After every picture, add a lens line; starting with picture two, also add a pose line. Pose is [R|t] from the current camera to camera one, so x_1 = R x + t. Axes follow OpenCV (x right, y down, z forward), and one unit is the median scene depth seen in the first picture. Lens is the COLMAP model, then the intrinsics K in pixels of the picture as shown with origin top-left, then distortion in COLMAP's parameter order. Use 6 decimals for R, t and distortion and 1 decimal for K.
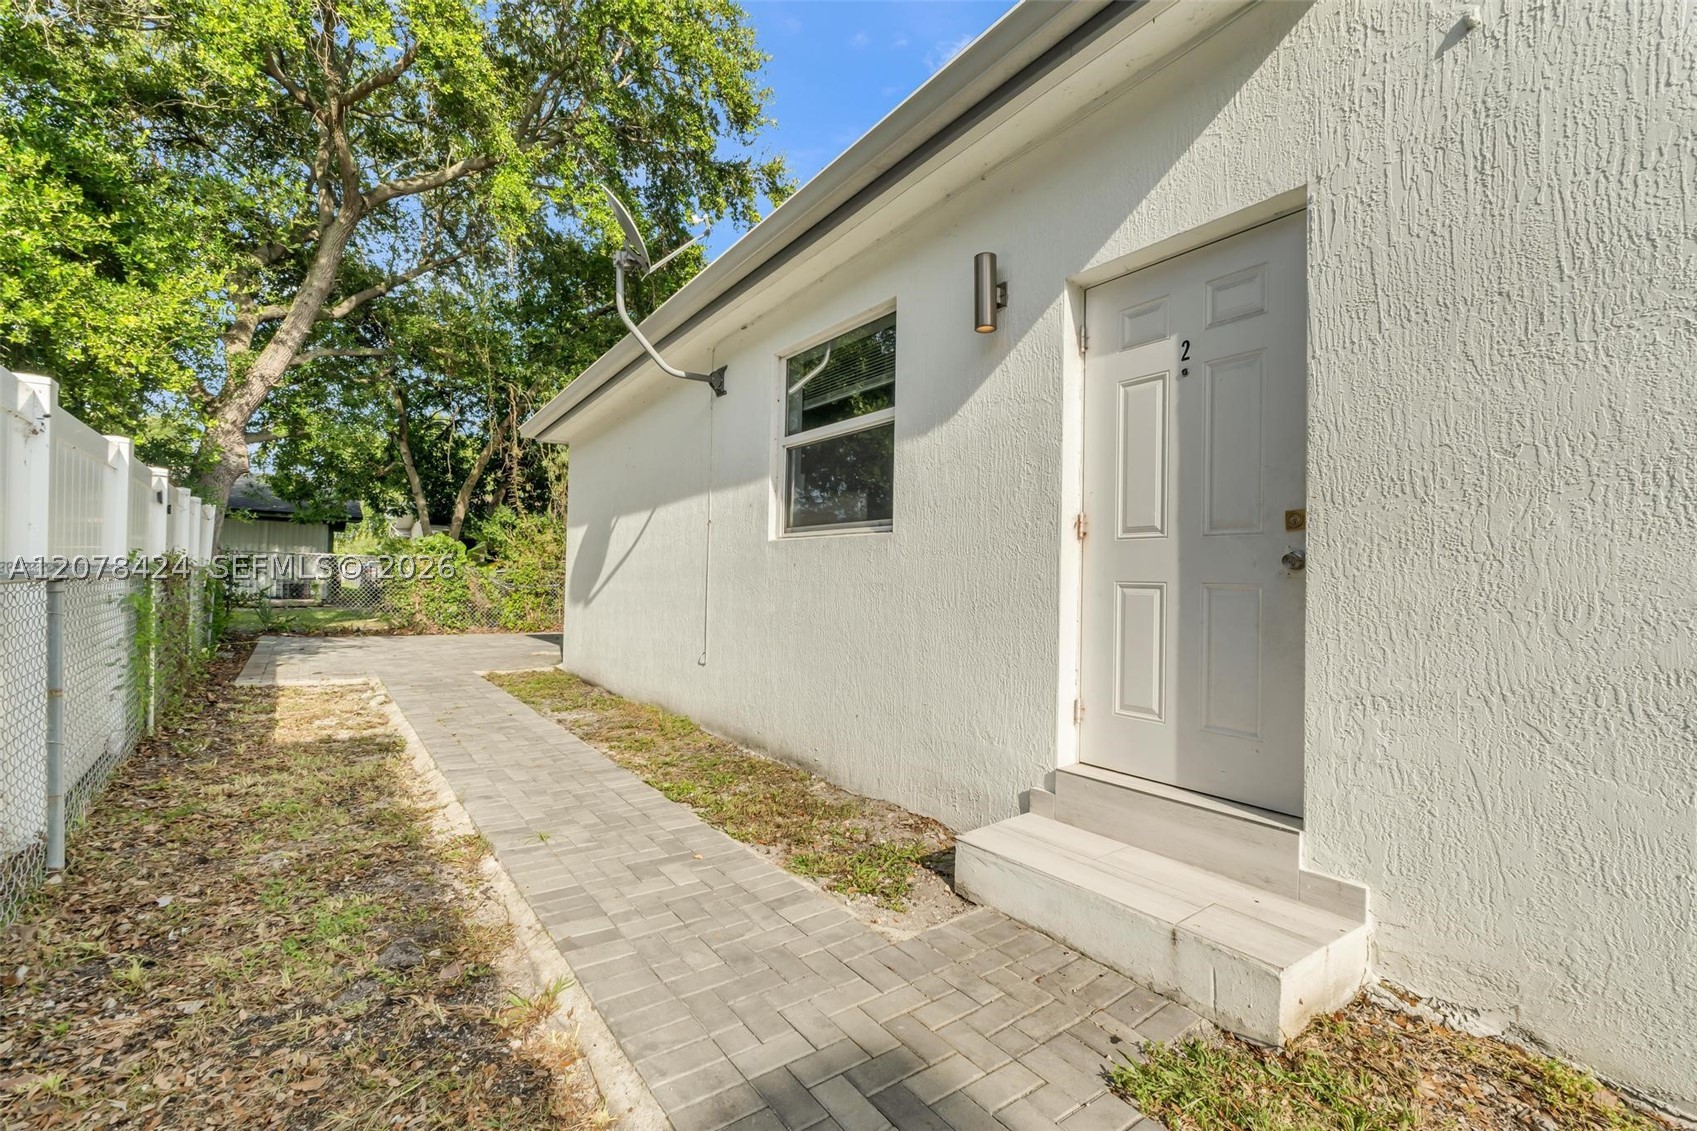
lens RADIAL K [[721.0, 0, 848.0], [0, 721.0, 591.6], [0, 0, 1]] dist [-0.003726, -0.000227]
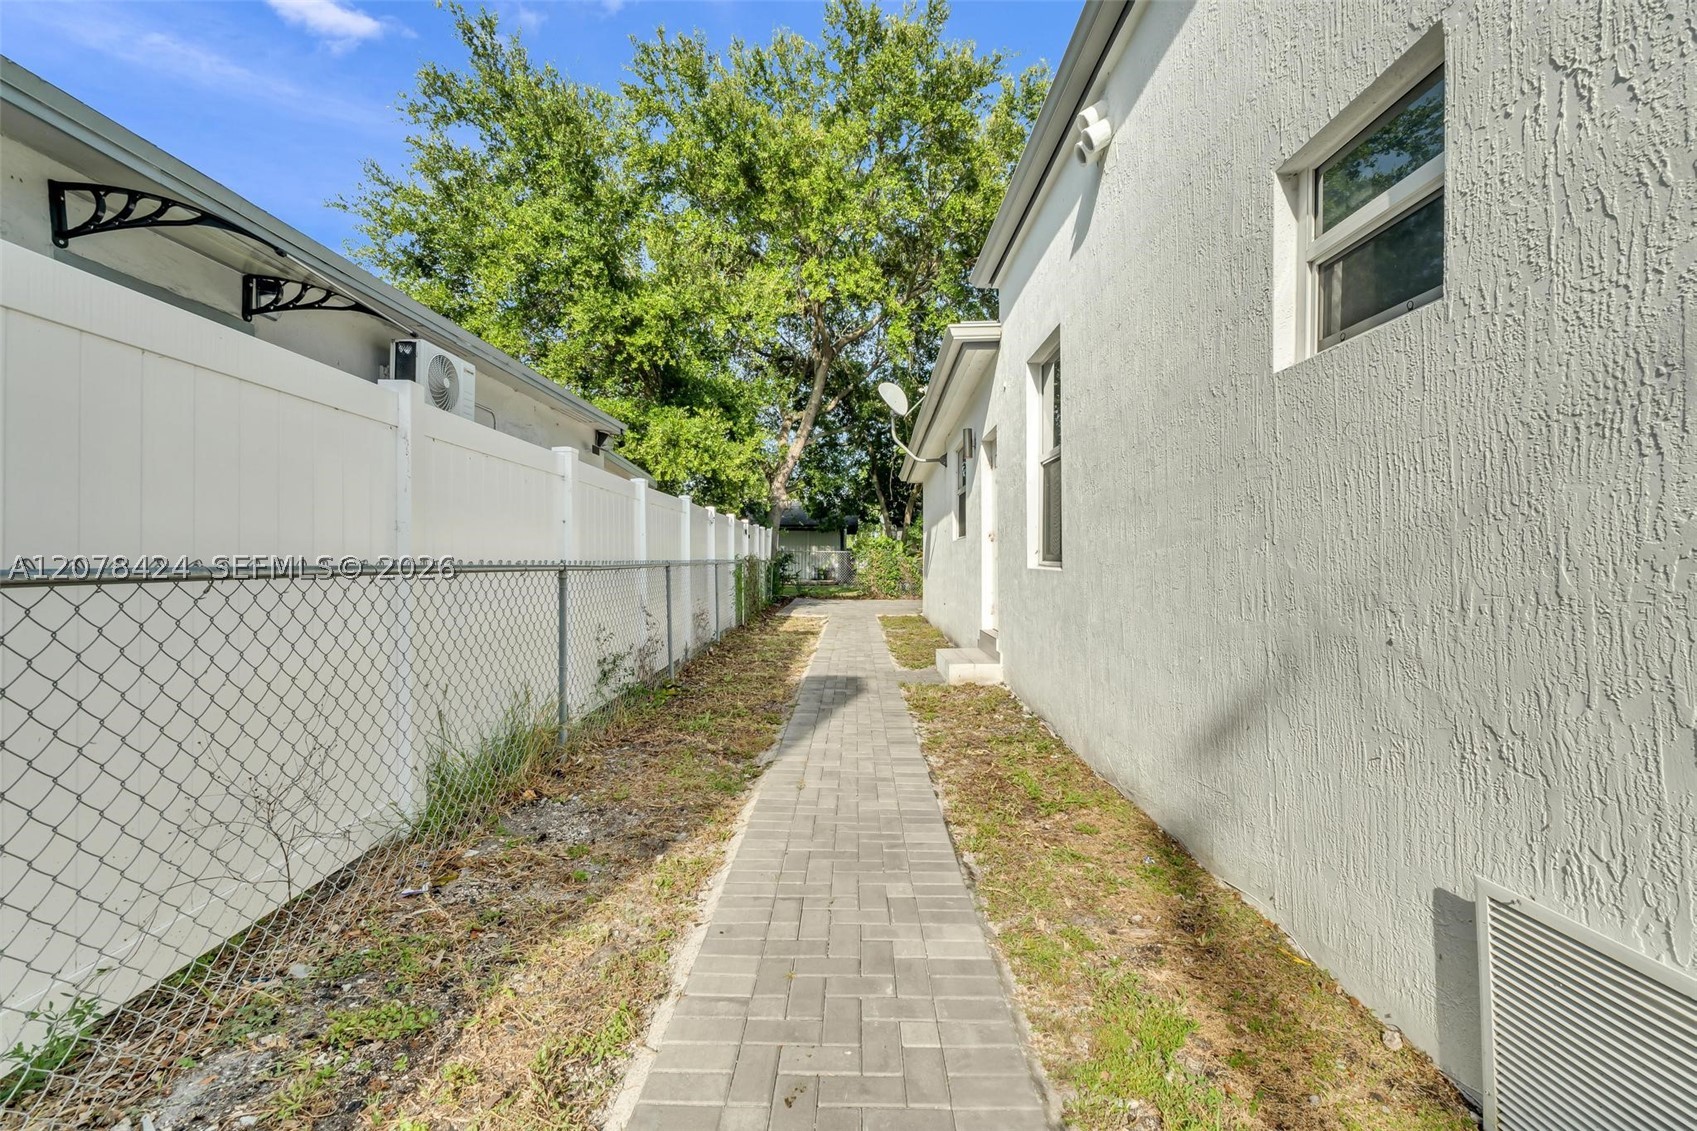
lens RADIAL K [[721.0, 0, 848.6], [0, 721.0, 567.5], [0, 0, 1]] dist [-0.003726, -0.000227]
pose [[0.792323, -0.023011, -0.609668, 0.464854], [0.015805, 0.999727, -0.017192, 0.022053], [0.609897, 0.003986, 0.792470, -0.418310]]
